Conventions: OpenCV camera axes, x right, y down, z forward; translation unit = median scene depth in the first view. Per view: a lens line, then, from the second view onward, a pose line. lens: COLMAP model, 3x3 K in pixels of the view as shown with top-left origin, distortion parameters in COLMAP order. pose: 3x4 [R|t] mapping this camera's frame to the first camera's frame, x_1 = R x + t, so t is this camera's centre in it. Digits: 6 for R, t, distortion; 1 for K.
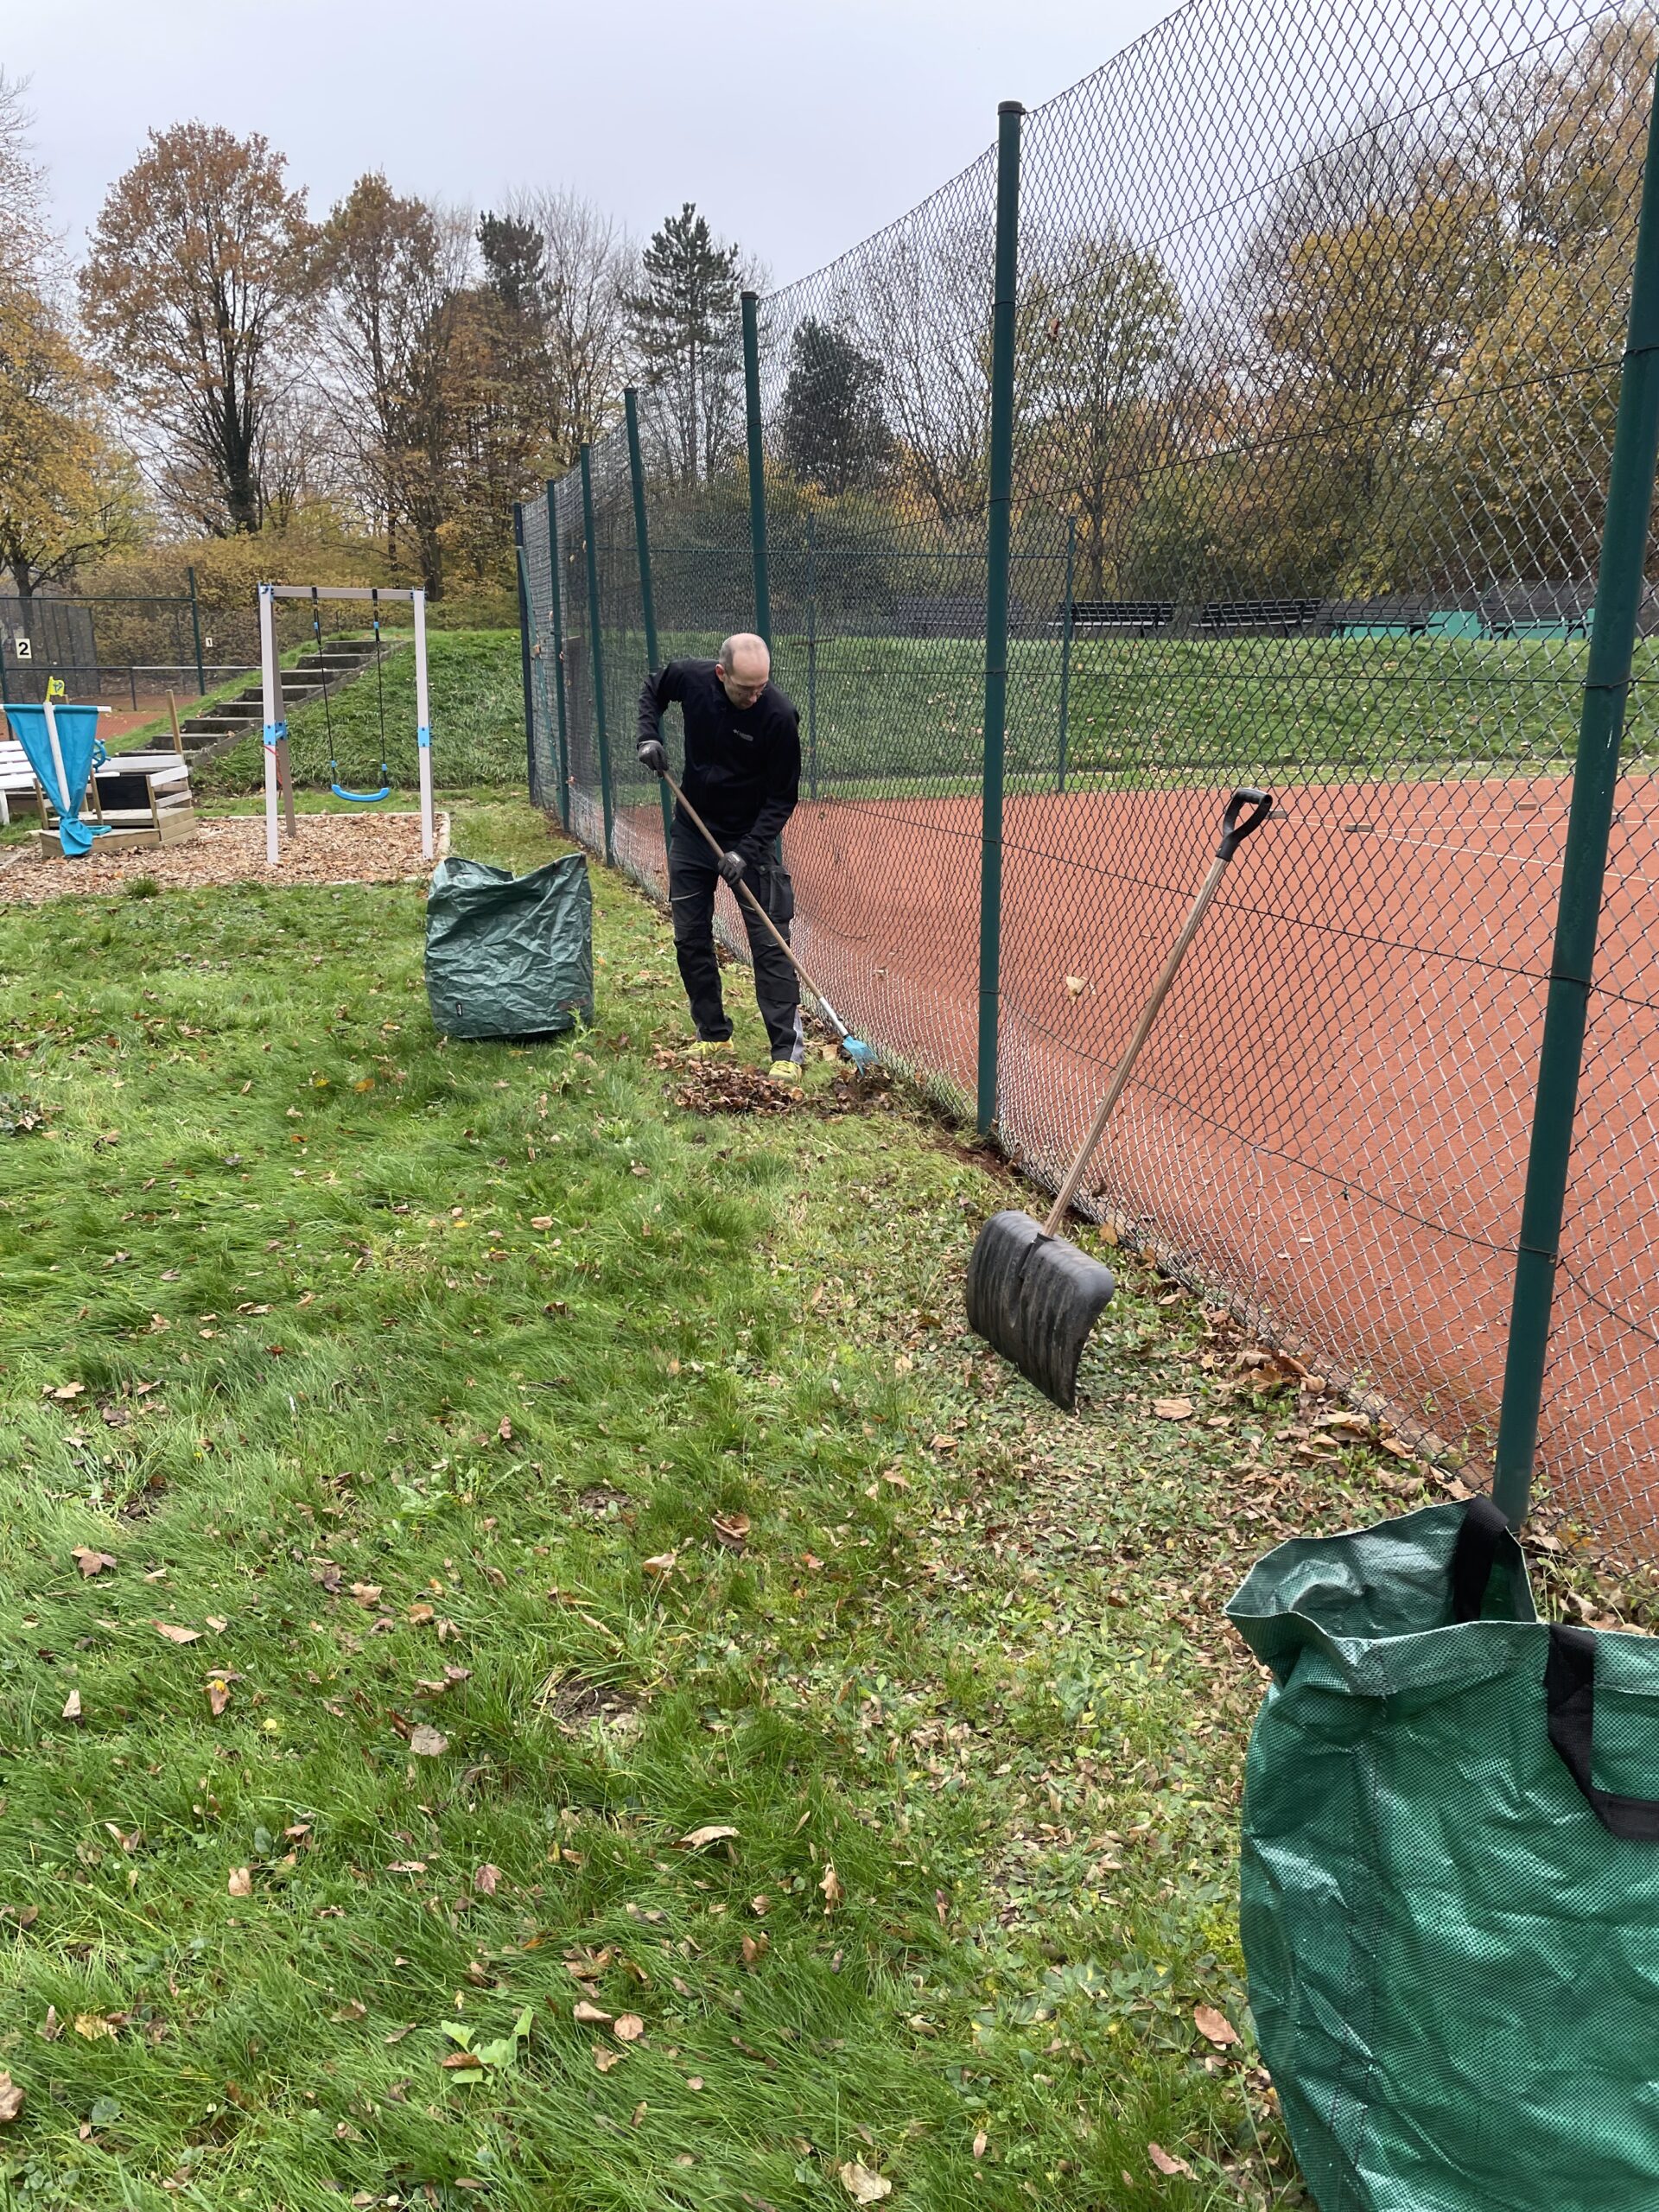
lens RADIAL K [[1713.7, 0, 827.2], [0, 1713.7, 1121.5], [0, 0, 1]] dist [0.081425, -0.103735]
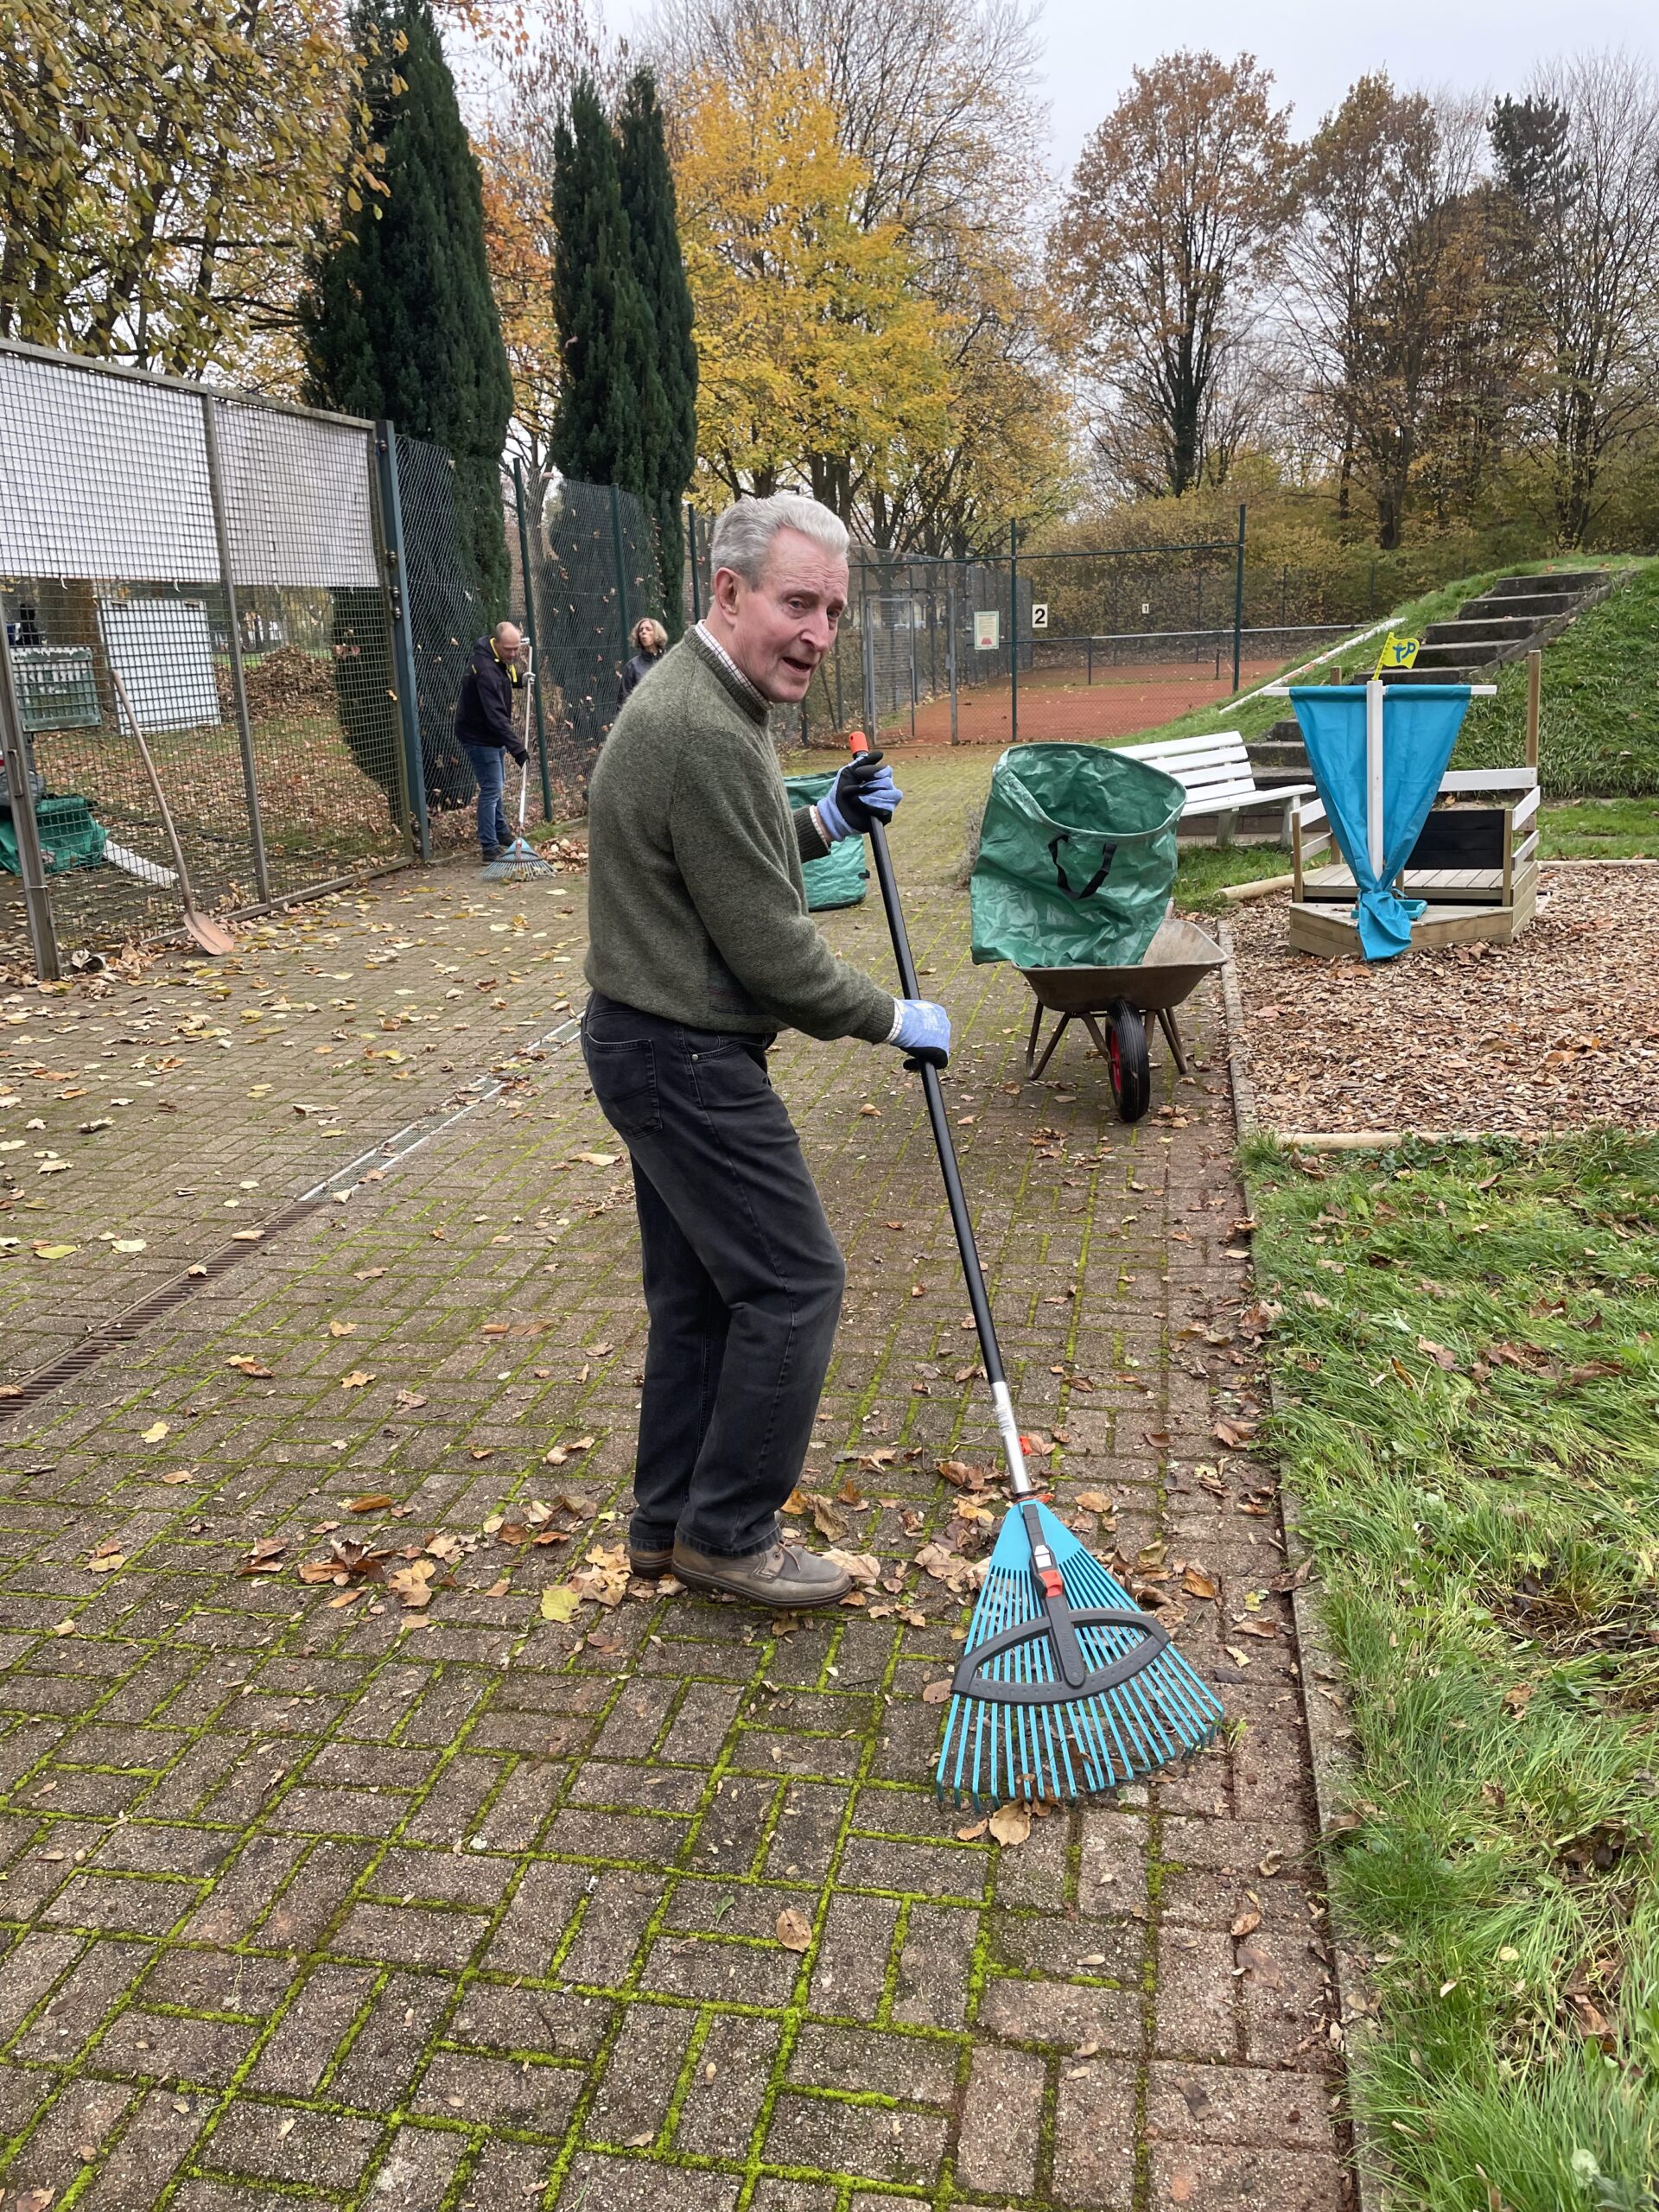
lens RADIAL K [[1713.7, 0, 810.8], [0, 1713.7, 1098.2], [0, 0, 1]] dist [0.081425, -0.103735]
pose [[0.886762, 0.089740, -0.453432, -0.062526], [-0.086704, 0.995854, 0.027527, -0.019957], [0.454022, 0.014904, 0.890866, 0.079053]]
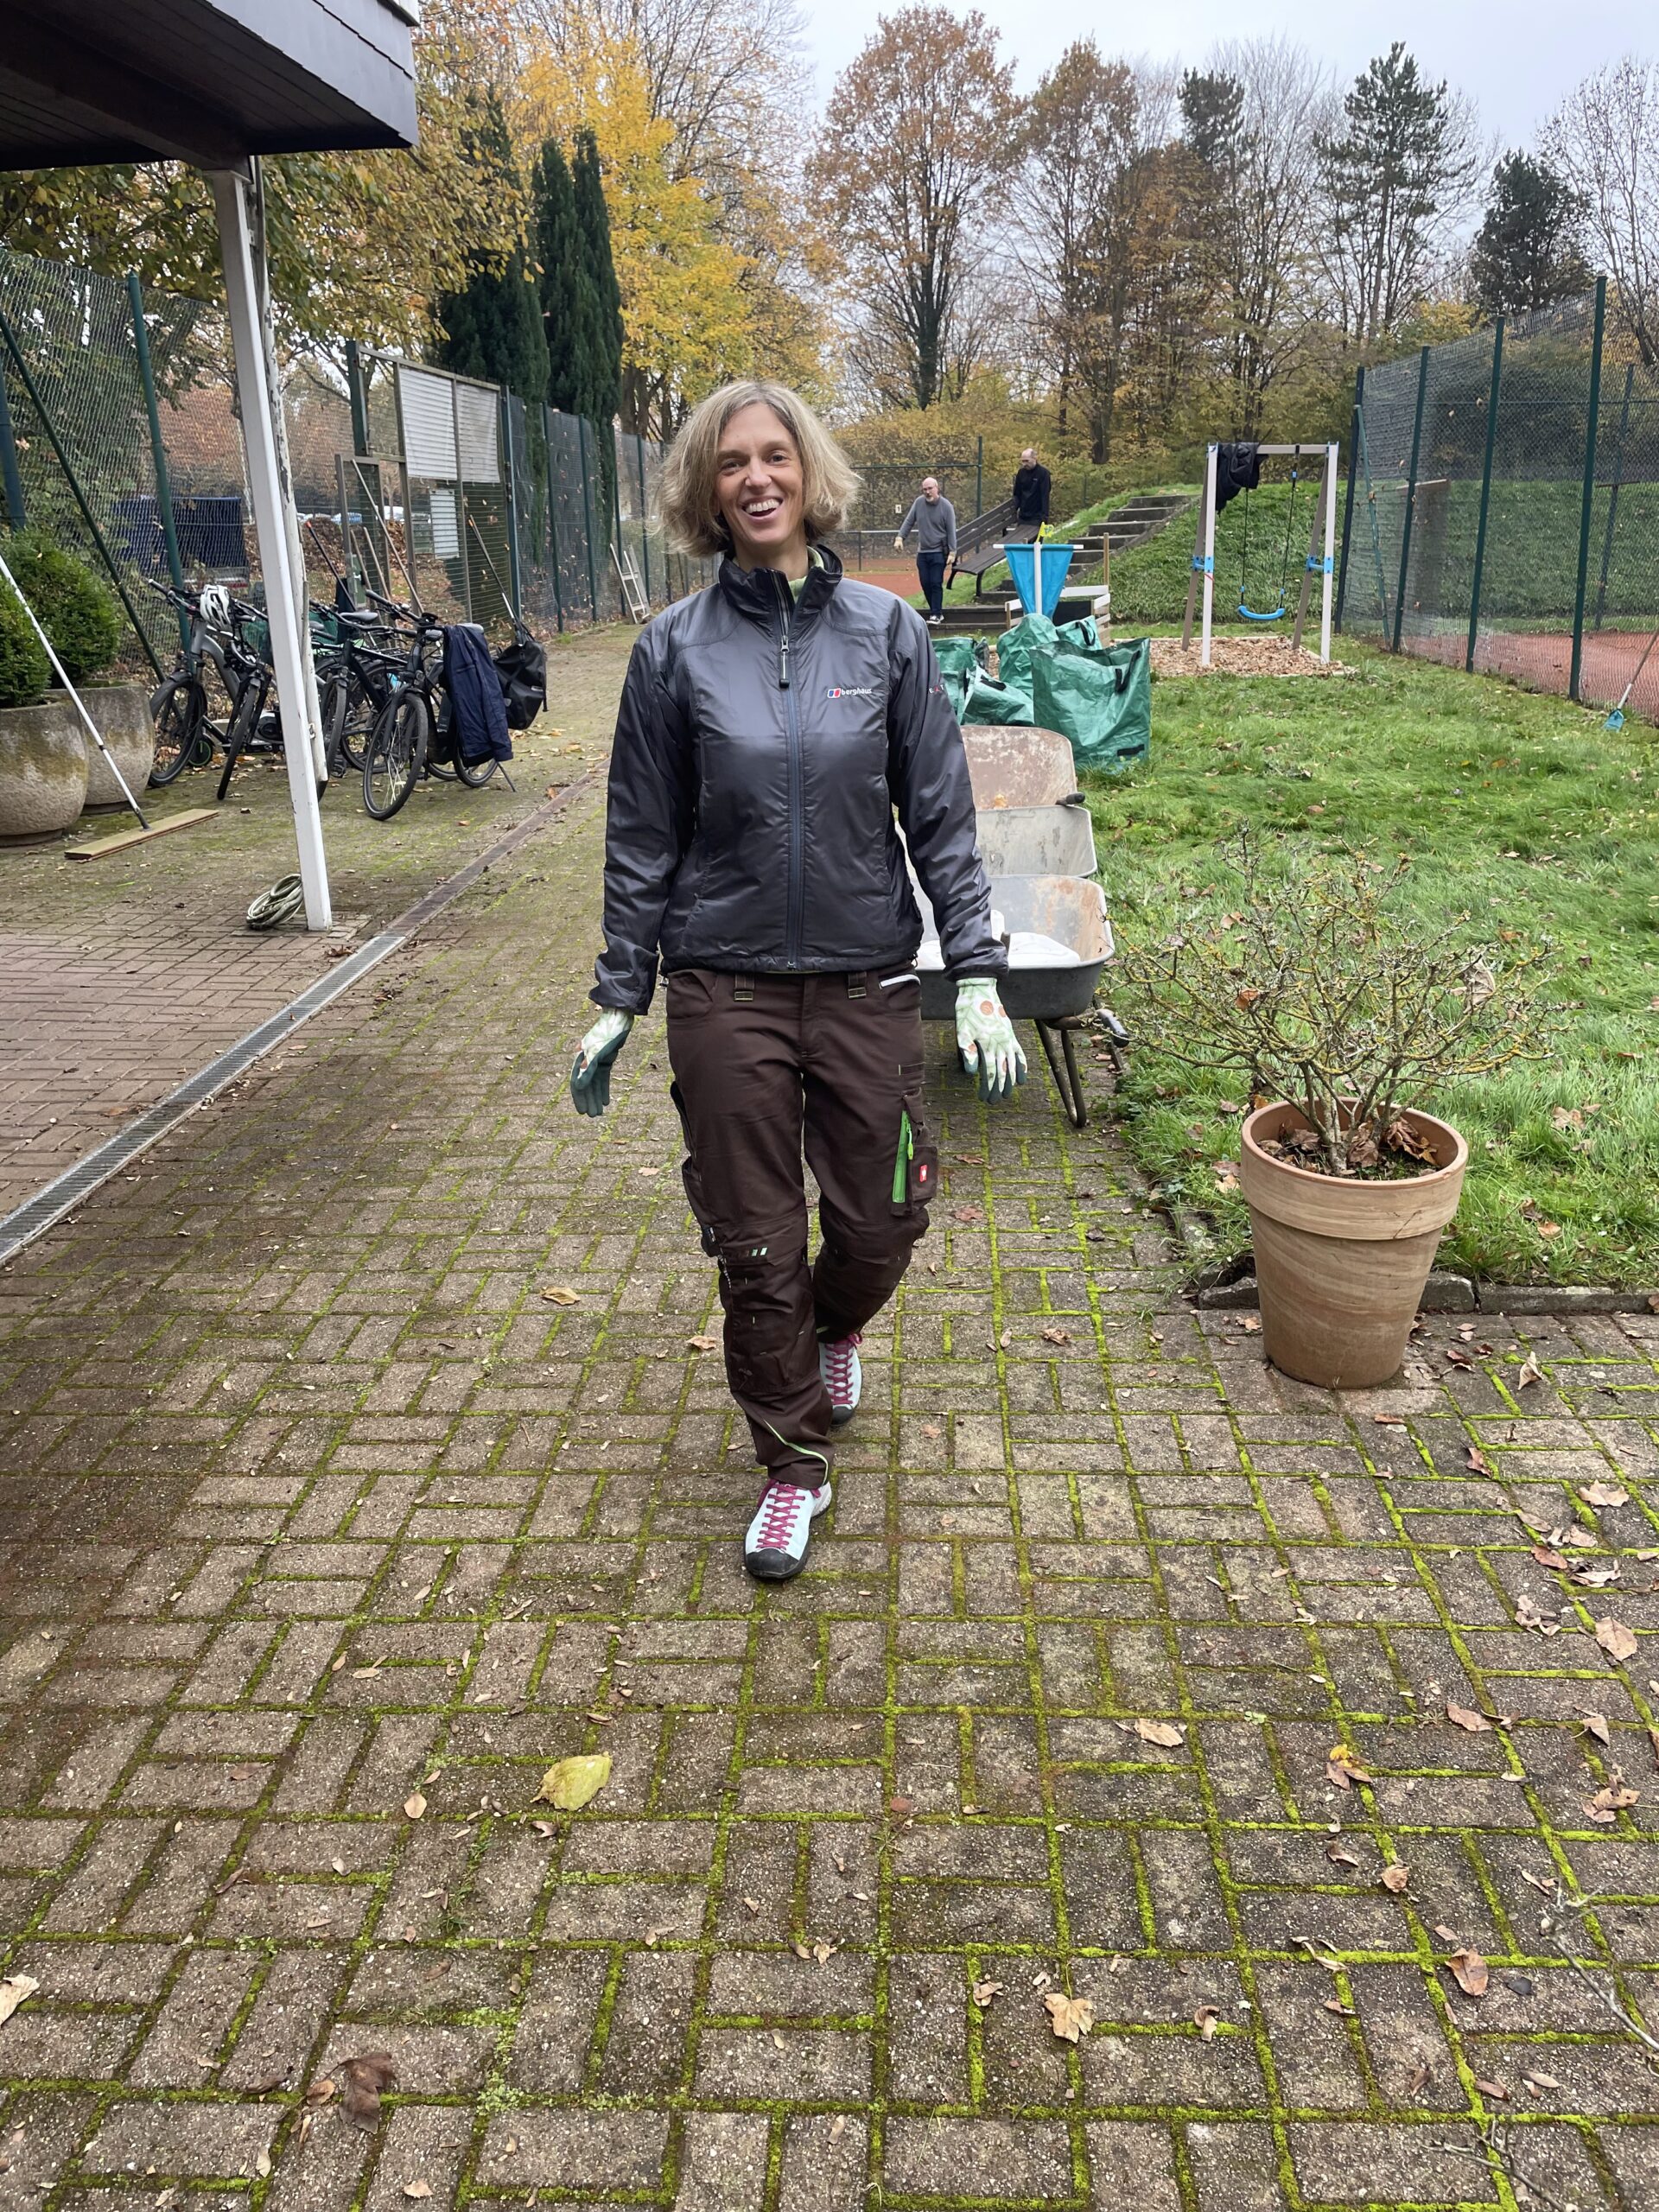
lens RADIAL K [[1713.7, 0, 832.7], [0, 1713.7, 1116.7], [0, 0, 1]] dist [0.081425, -0.103735]
pose [[0.948460, 0.095079, -0.302298, -0.028049], [-0.074296, 0.994059, 0.079547, 0.018256], [0.308065, -0.052987, 0.949888, -0.058639]]
